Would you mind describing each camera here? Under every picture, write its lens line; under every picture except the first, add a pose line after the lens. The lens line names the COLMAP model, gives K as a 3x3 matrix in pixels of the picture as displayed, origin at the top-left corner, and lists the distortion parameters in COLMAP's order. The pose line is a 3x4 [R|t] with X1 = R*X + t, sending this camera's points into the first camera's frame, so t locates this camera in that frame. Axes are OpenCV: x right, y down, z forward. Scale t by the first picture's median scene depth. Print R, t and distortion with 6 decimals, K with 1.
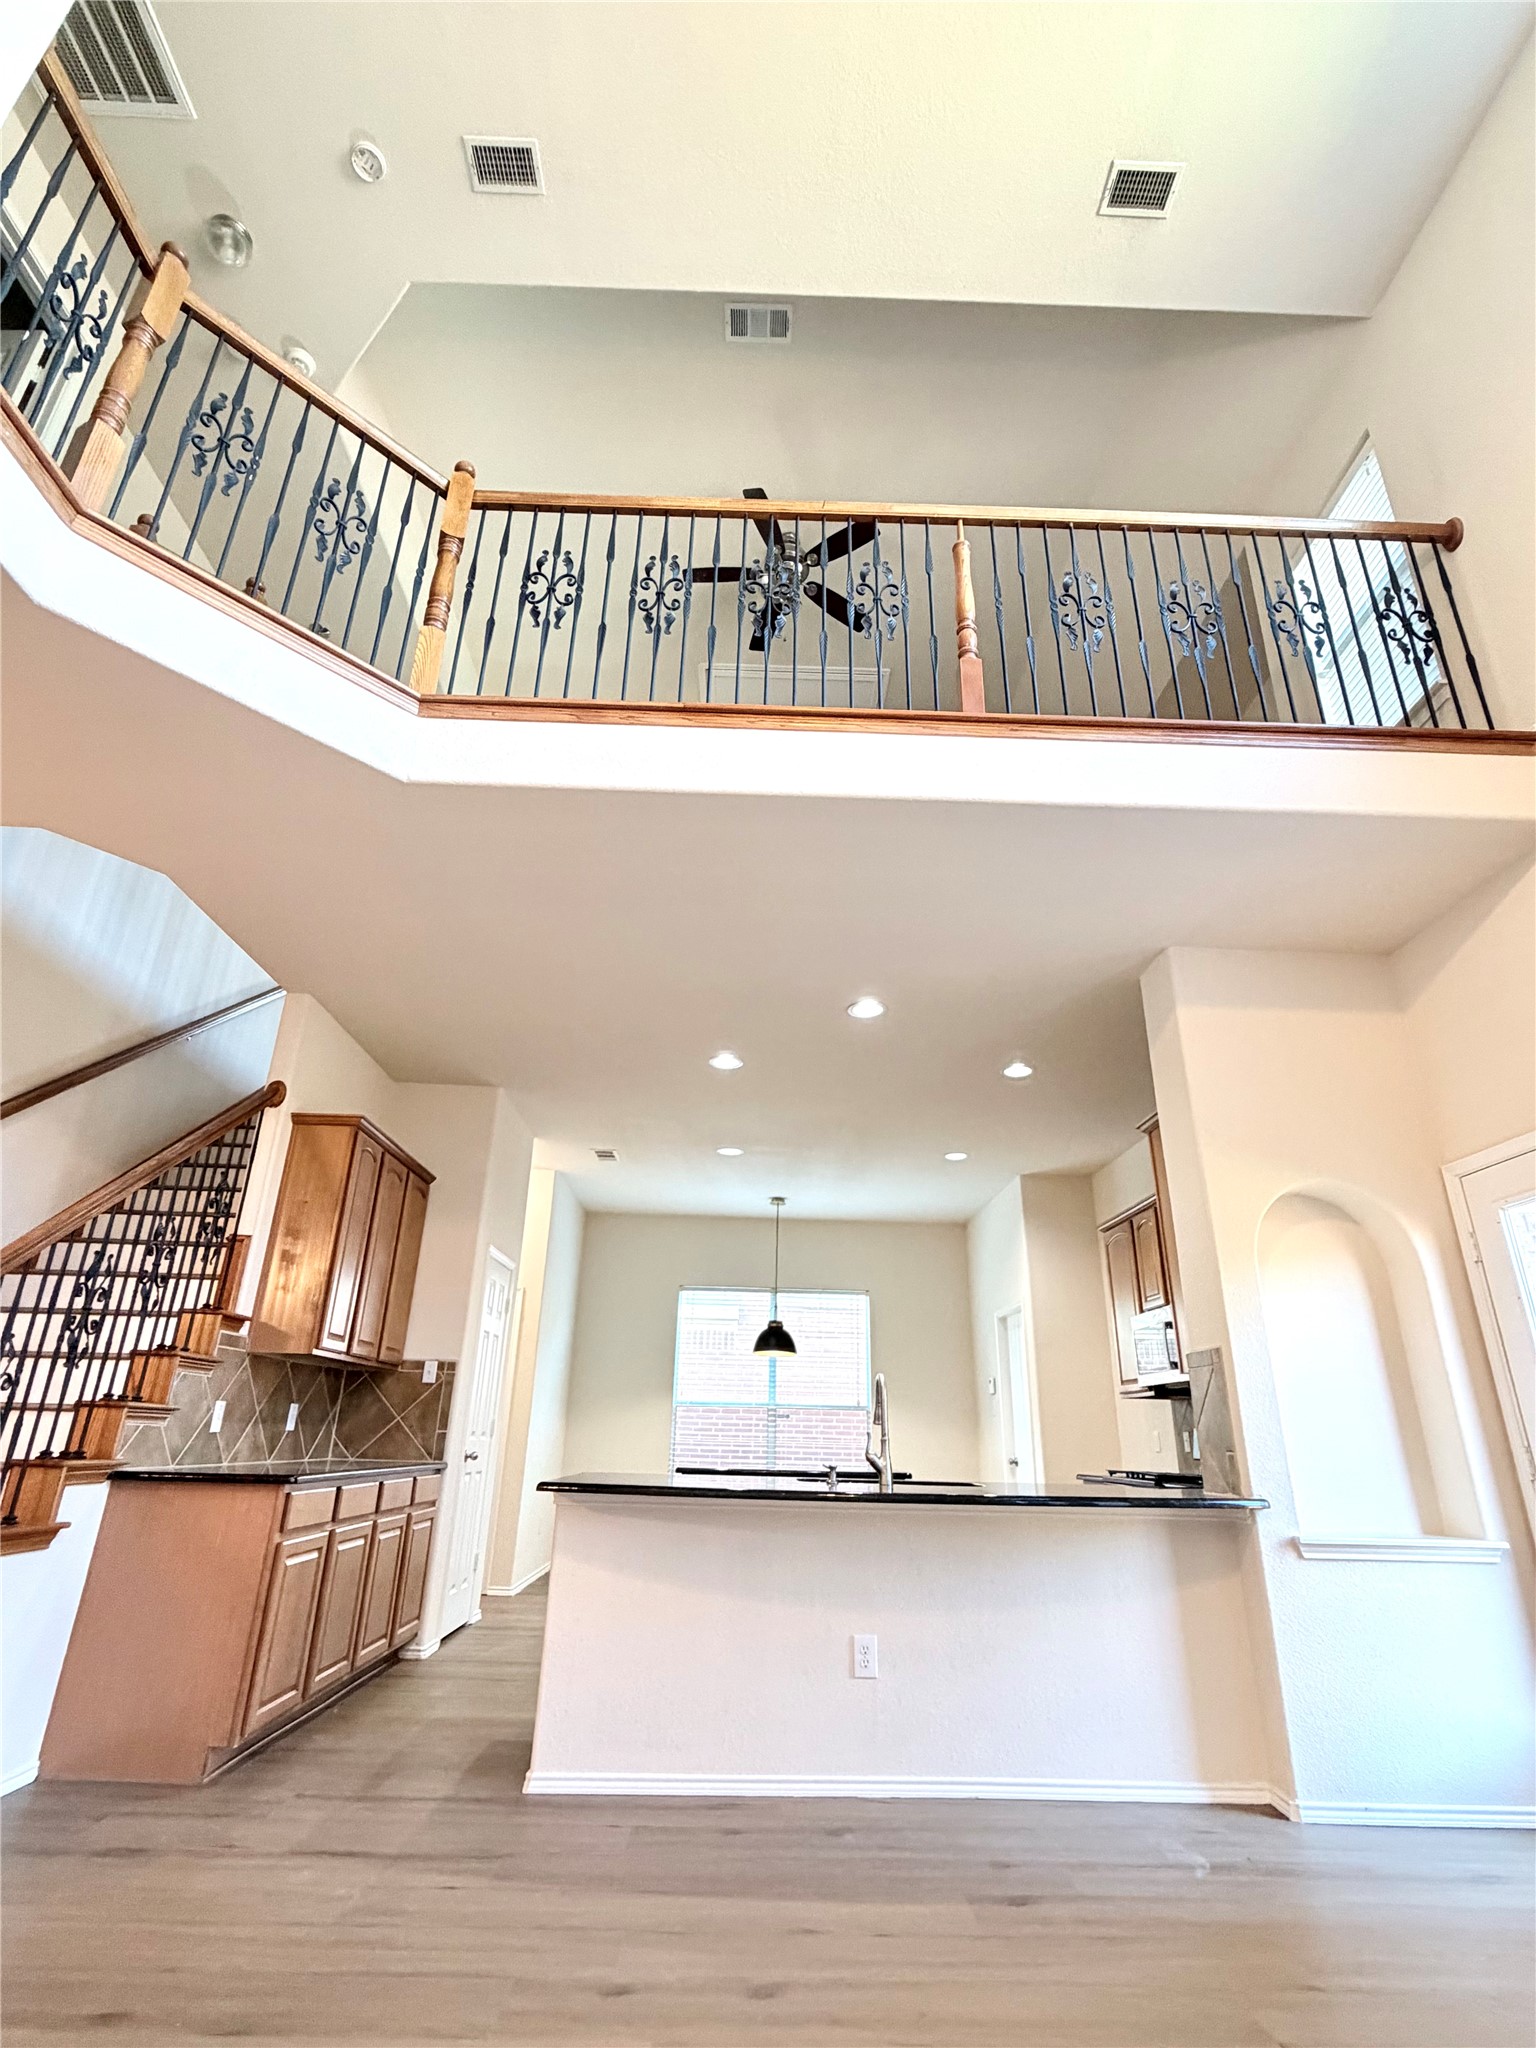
lens RADIAL K [[987.0, 0, 768.0], [0, 987.0, 1024.0], [0, 0, 1]] dist [0.000413, 0.000049]
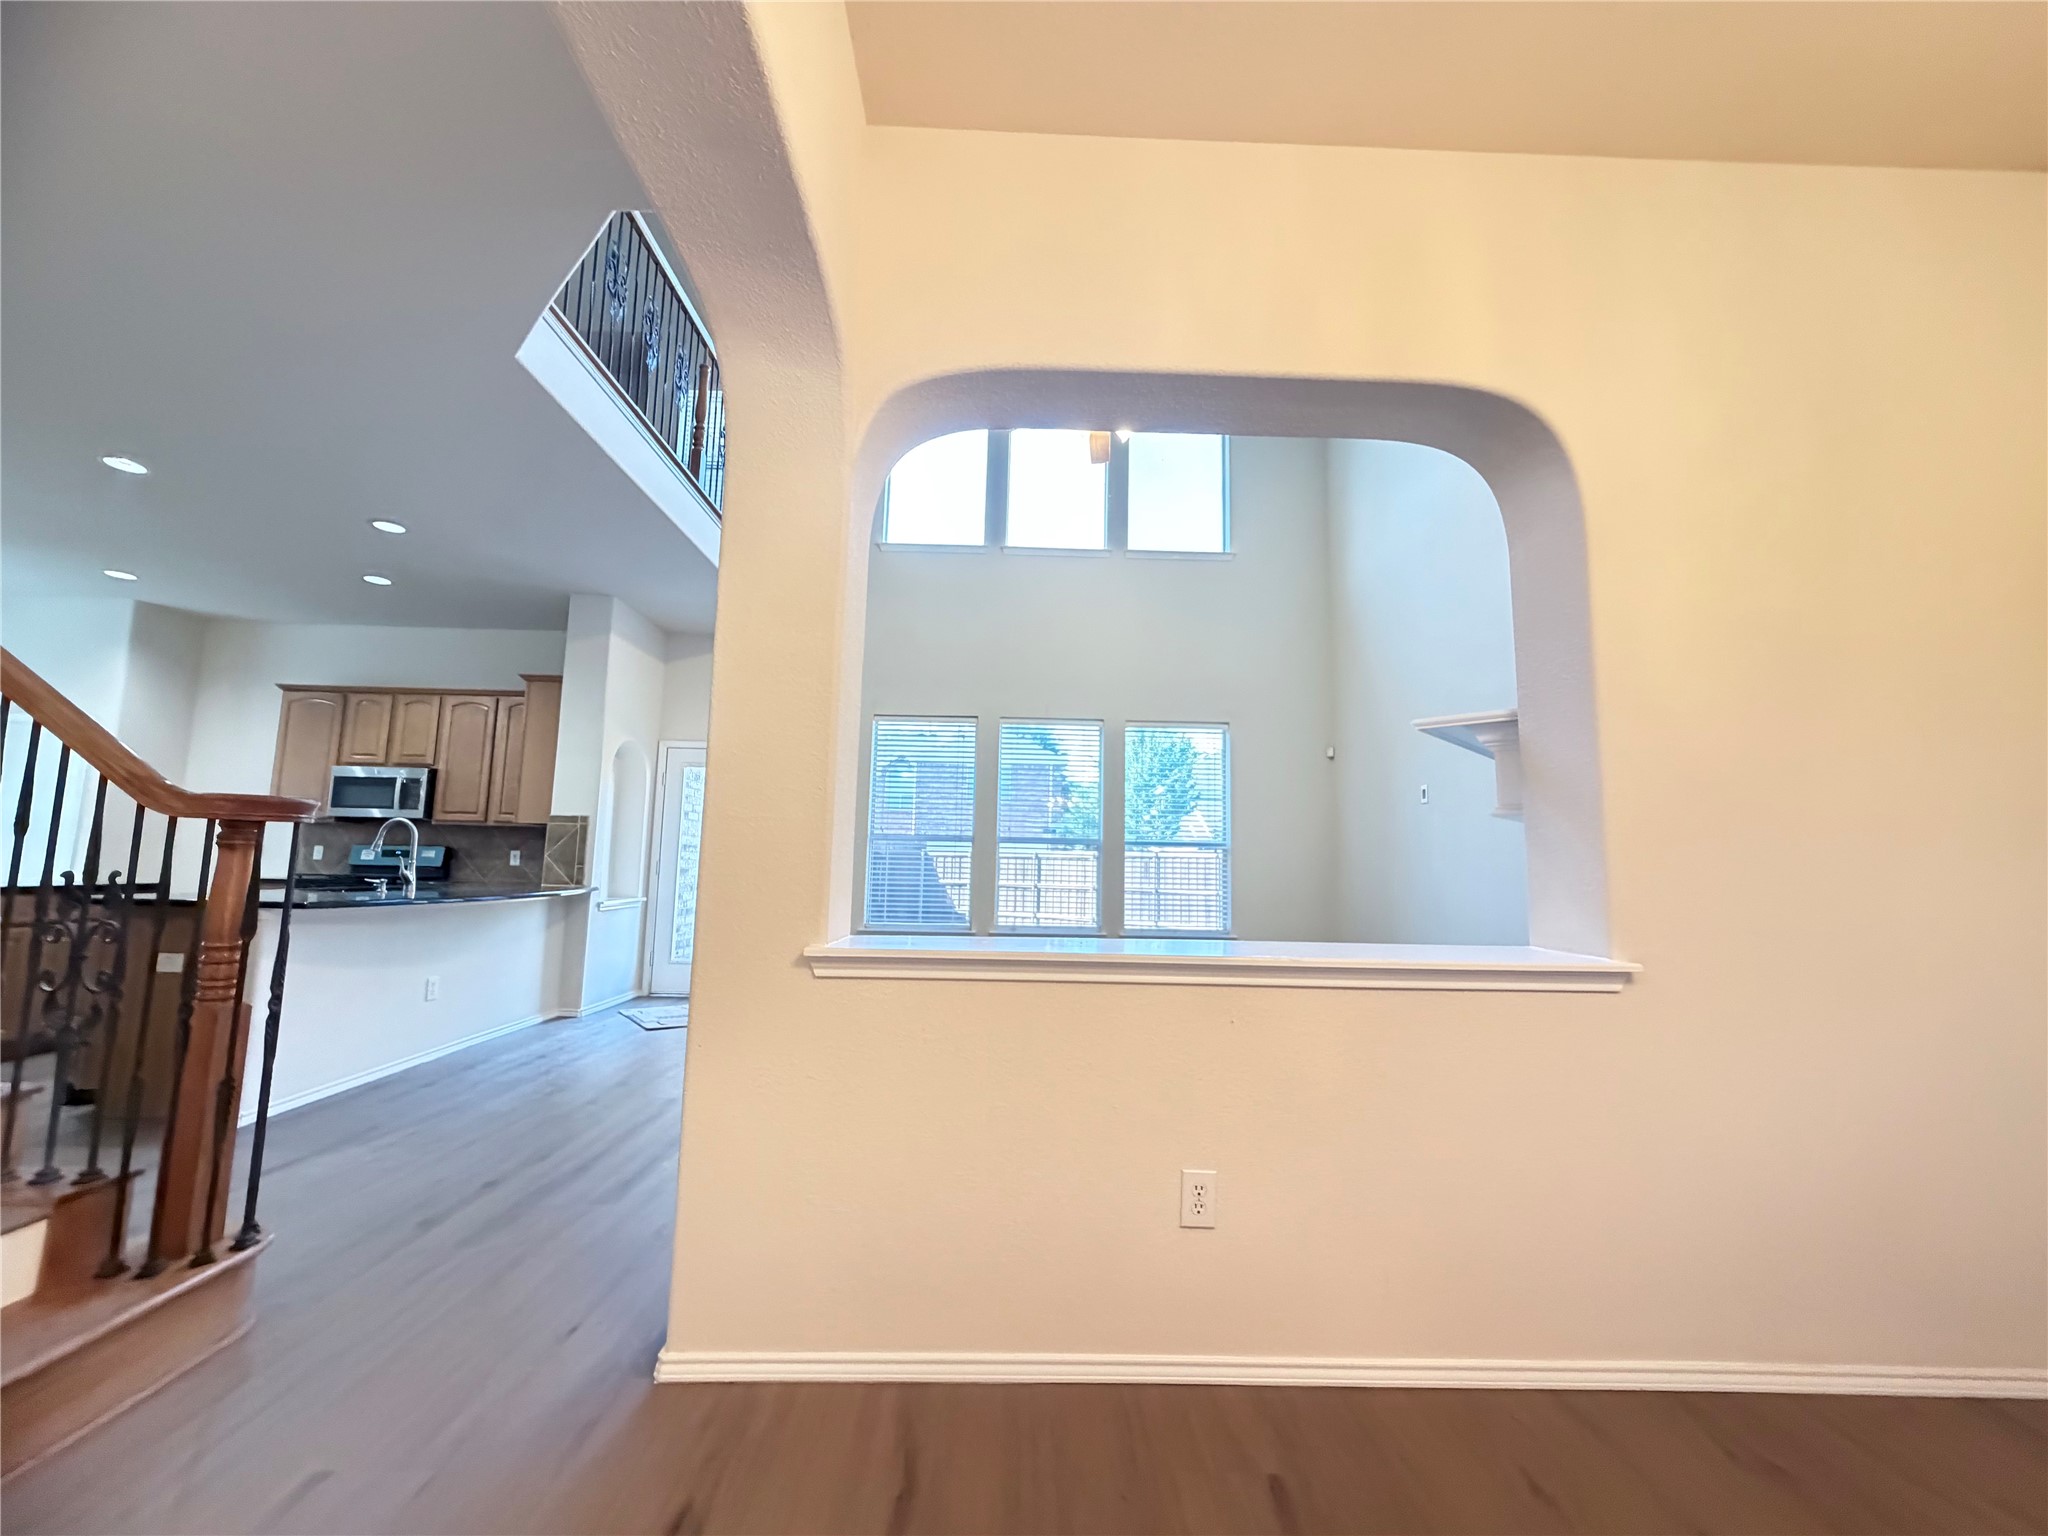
lens RADIAL K [[815.2, 0, 1016.9], [0, 815.2, 768.7], [0, 0, 1]] dist [0.000265, -0.000020]
pose [[0.005137, 0.095201, 0.995445, -1.041612], [-0.407995, 0.909035, -0.084831, 0.031518], [-0.912970, -0.405700, 0.043511, 0.178552]]
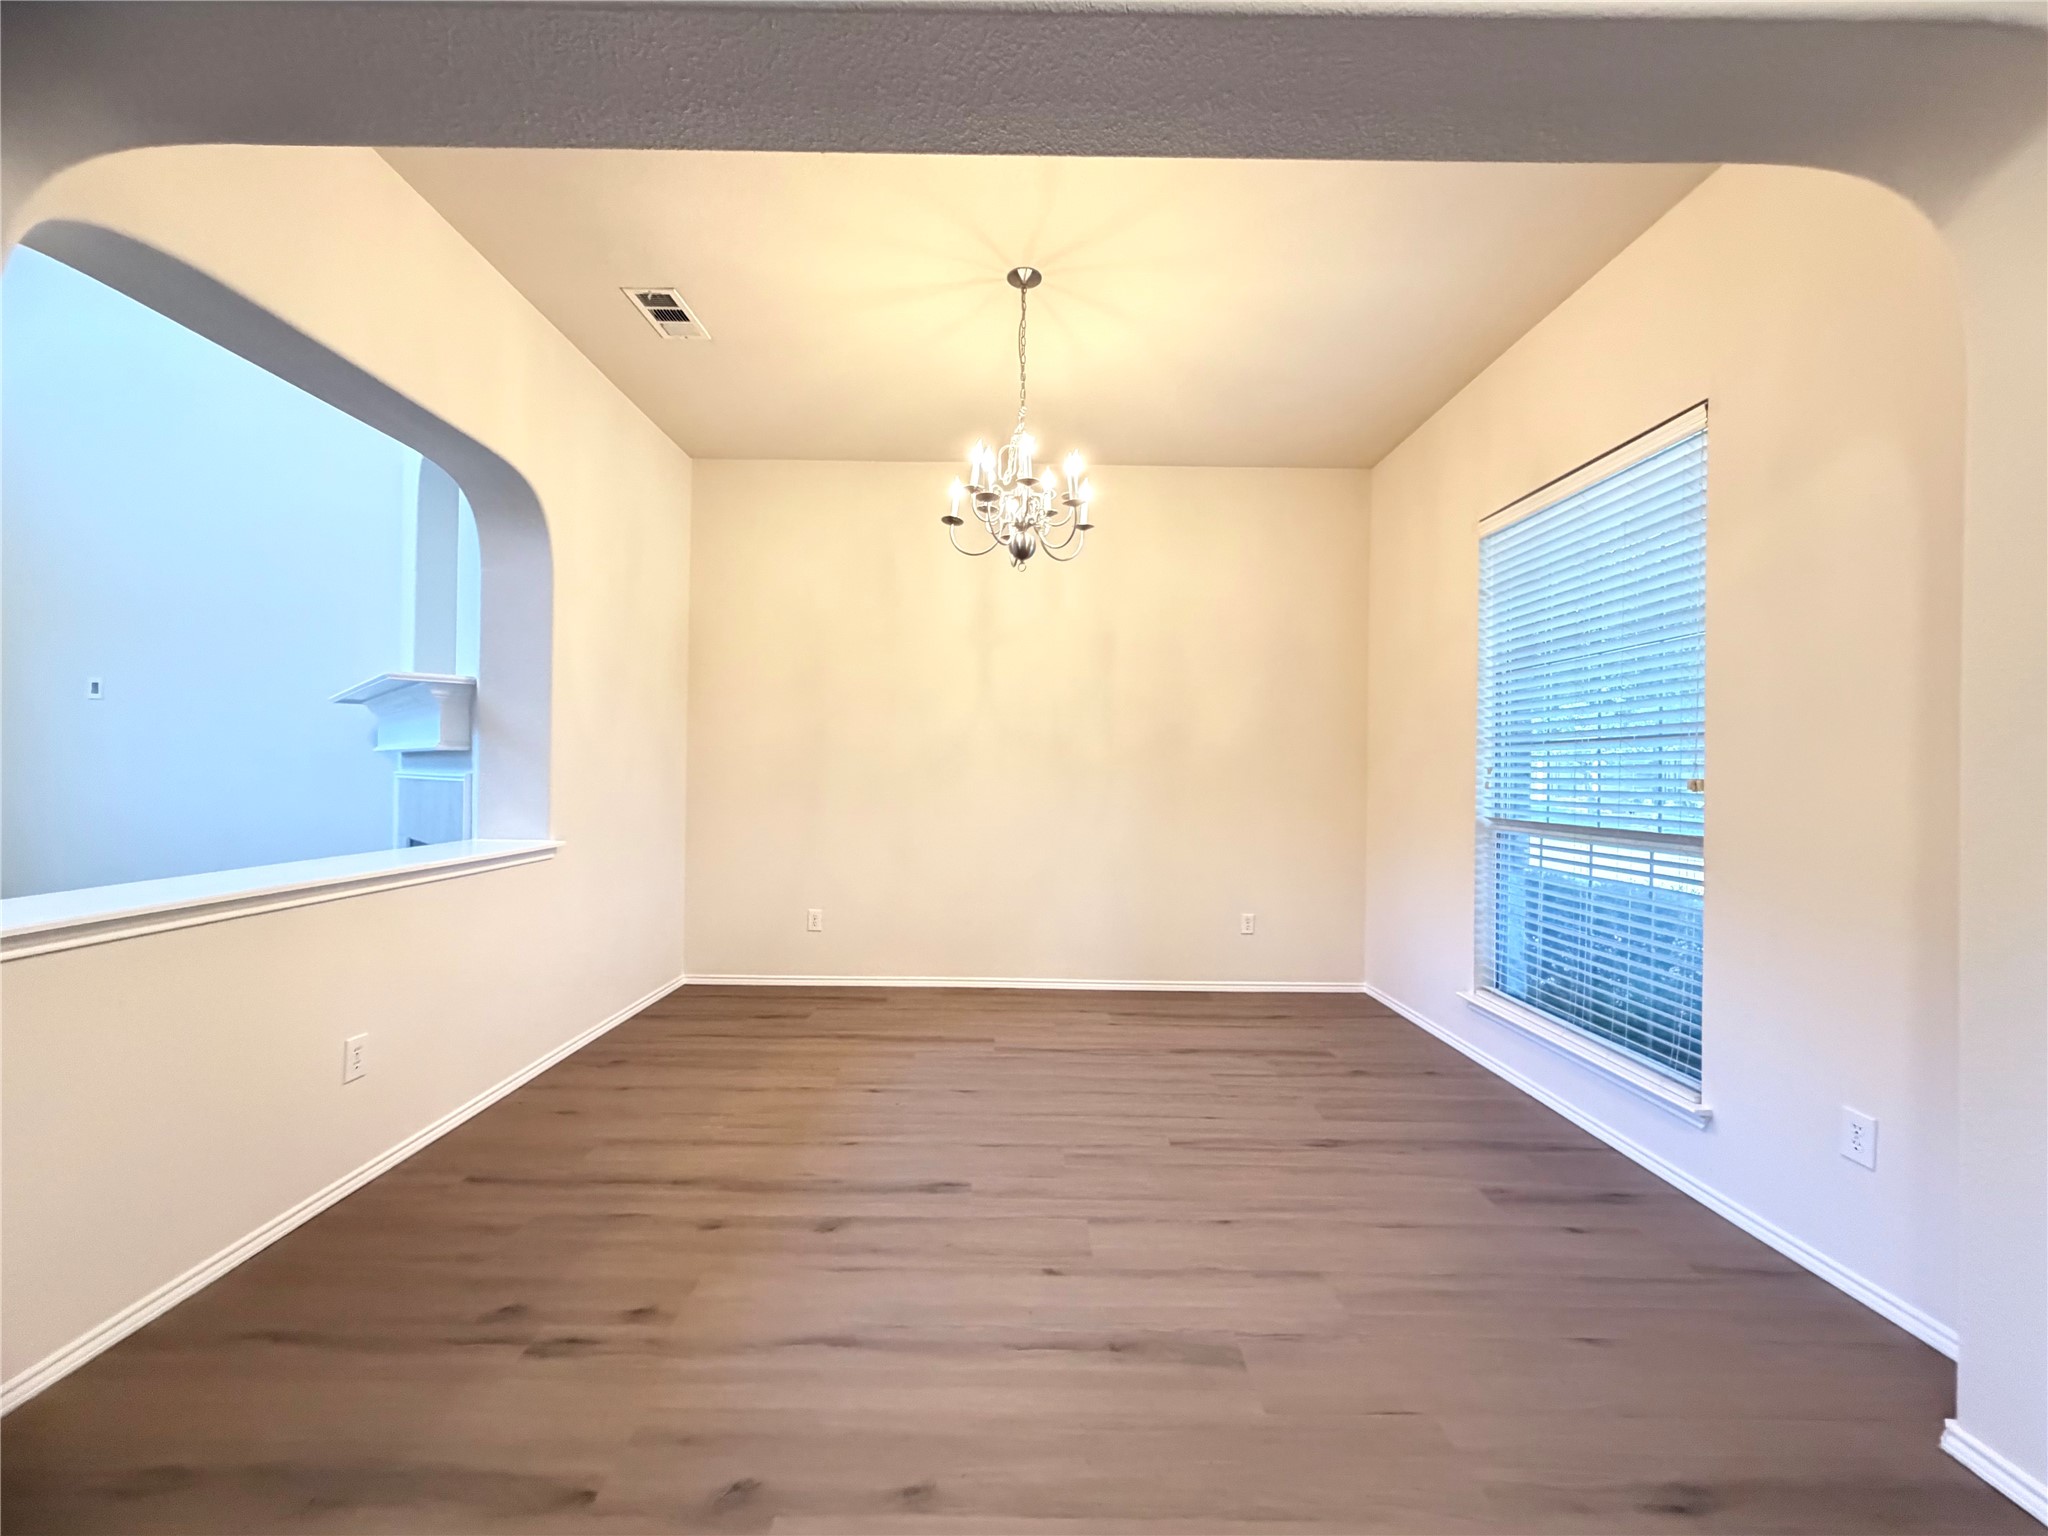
lens RADIAL K [[819.5, 0, 1016.2], [0, 819.5, 768.9], [0, 0, 1]] dist [-0.000696, 0.000033]
pose [[-0.999159, -0.036873, 0.017937, -1.039164], [-0.040954, 0.919180, -0.391703, 0.186355], [-0.002044, -0.392108, -0.919917, 0.620204]]
